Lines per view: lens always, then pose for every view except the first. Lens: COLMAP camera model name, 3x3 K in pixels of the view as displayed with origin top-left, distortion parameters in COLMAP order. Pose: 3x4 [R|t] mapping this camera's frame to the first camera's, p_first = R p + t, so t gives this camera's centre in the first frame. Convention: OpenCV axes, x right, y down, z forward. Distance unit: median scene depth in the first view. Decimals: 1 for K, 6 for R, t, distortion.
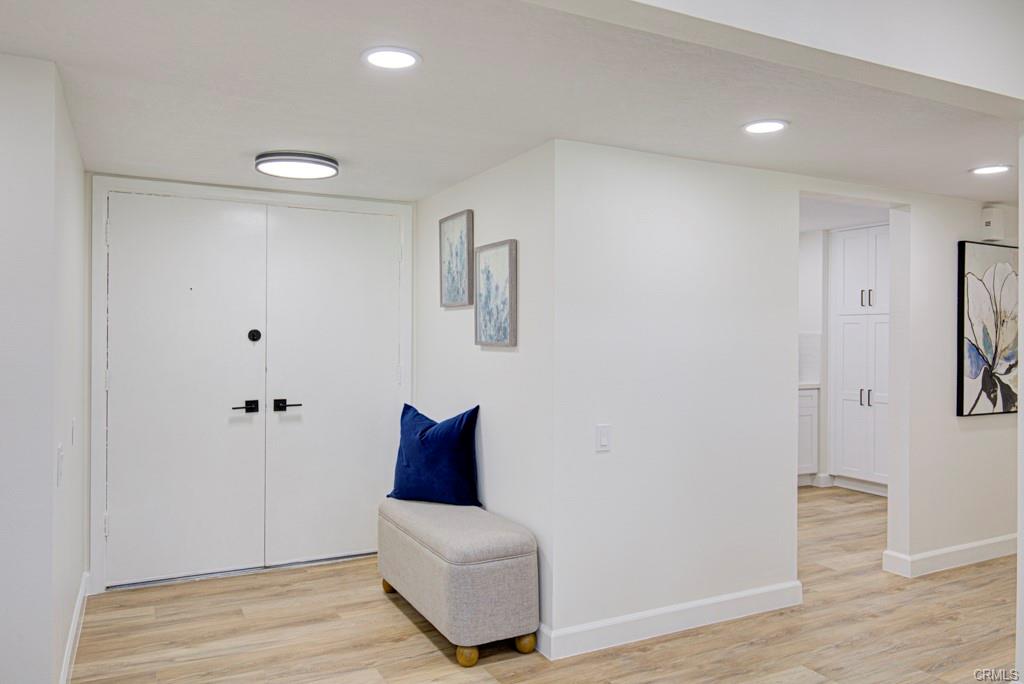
lens RADIAL K [[713.3, 0, 520.2], [0, 713.3, 334.3], [0, 0, 1]] dist [-0.004241, -0.001689]
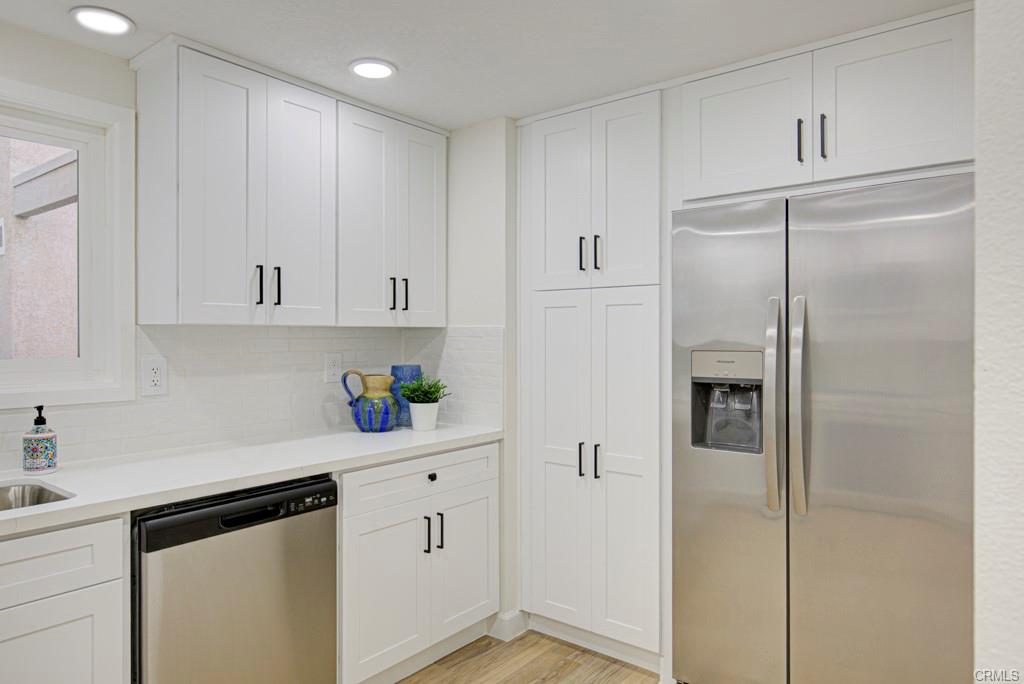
lens RADIAL K [[687.5, 0, 522.9], [0, 687.5, 335.2], [0, 0, 1]] dist [0.006065, -0.009824]
pose [[0.918561, -0.005461, 0.395240, 0.388286], [0.005741, 0.999983, 0.000474, 0.005674], [-0.395236, 0.001834, 0.918578, 0.879748]]
